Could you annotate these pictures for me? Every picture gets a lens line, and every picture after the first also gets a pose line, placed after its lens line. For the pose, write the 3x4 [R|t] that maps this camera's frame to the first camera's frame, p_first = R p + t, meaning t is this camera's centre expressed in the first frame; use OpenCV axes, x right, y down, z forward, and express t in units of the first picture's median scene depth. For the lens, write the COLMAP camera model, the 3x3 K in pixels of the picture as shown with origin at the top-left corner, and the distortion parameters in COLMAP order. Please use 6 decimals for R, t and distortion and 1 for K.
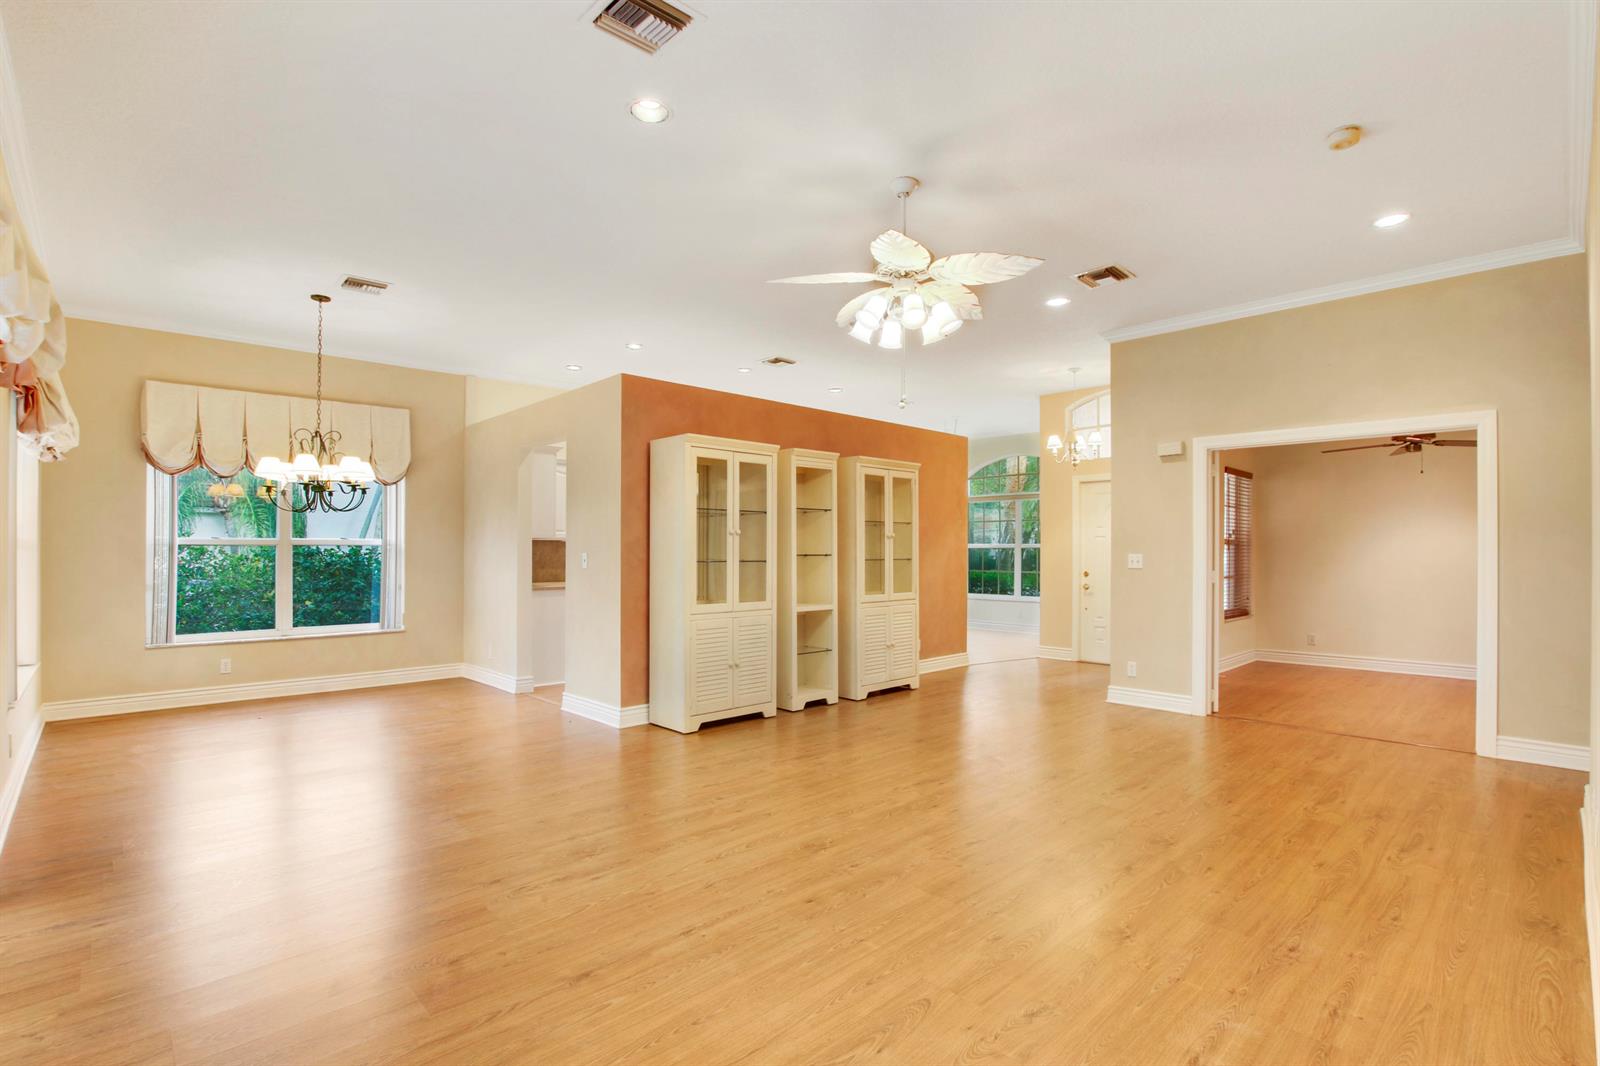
lens RADIAL K [[753.9, 0, 801.8], [0, 753.9, 539.7], [0, 0, 1]] dist [-0.031490, 0.002162]
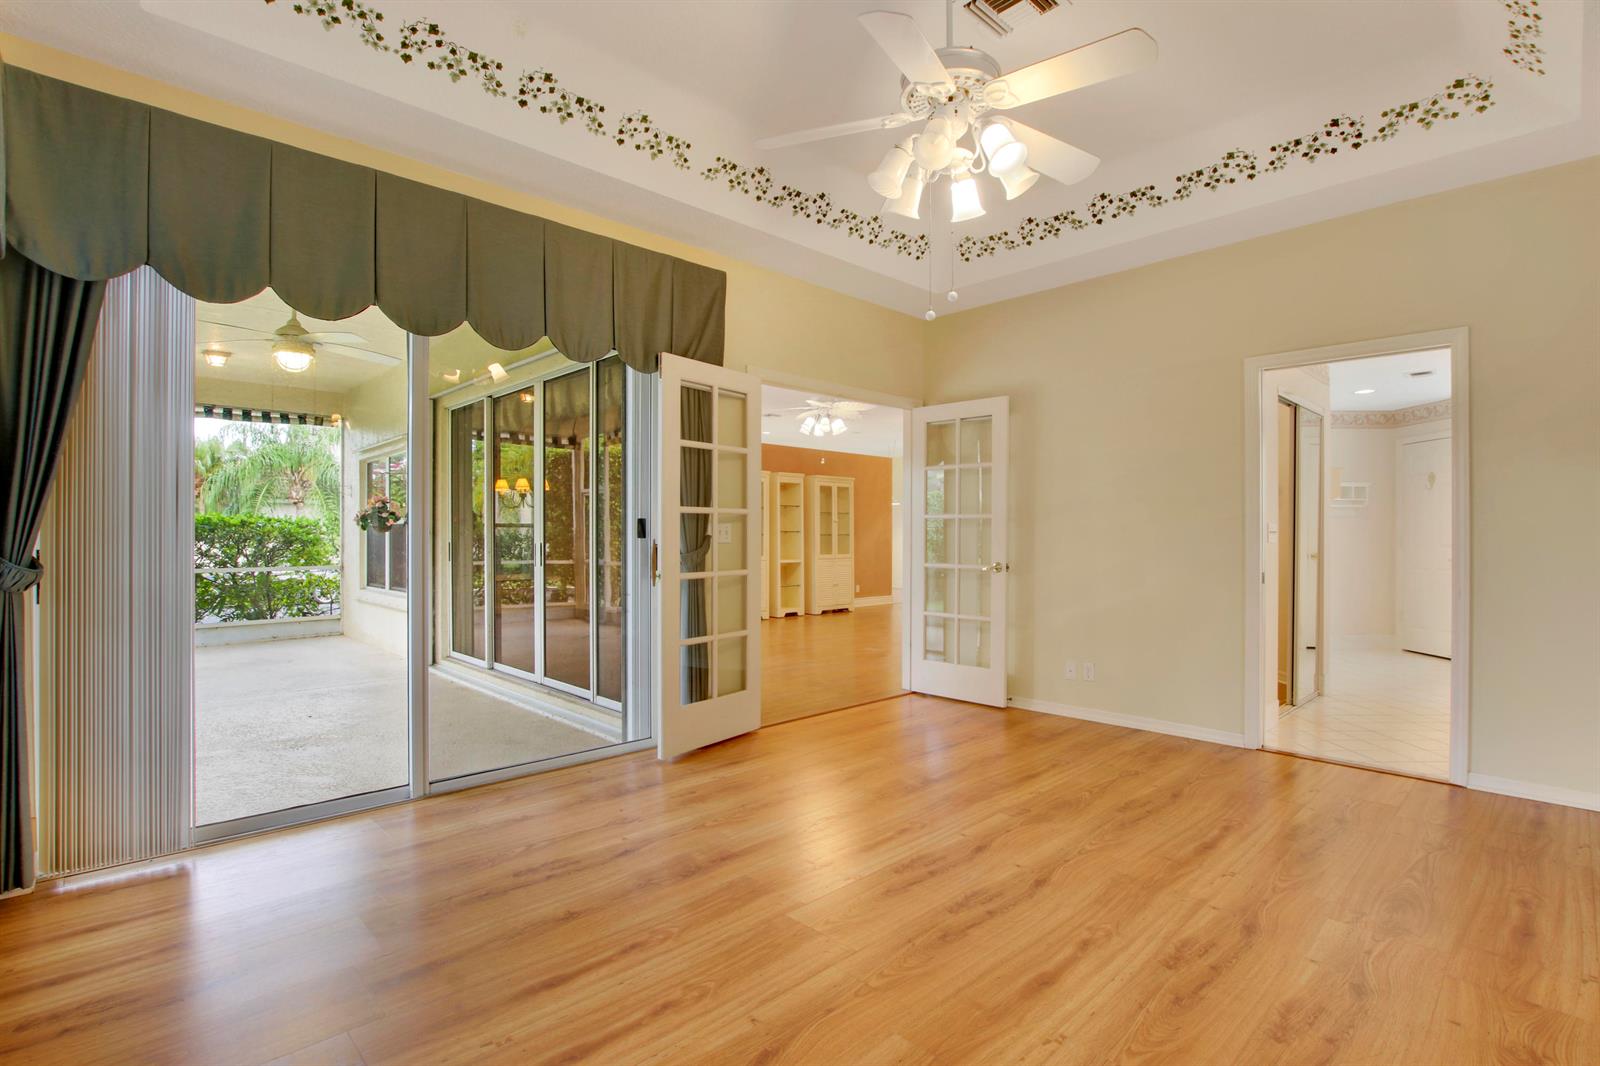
lens RADIAL K [[753.9, 0, 798.6], [0, 753.9, 535.7], [0, 0, 1]] dist [-0.031490, 0.002162]
pose [[0.999994, -0.001792, 0.002852, 0.029347], [0.001758, 0.999928, 0.011849, 0.008415], [-0.002873, -0.011844, 0.999926, -0.739095]]
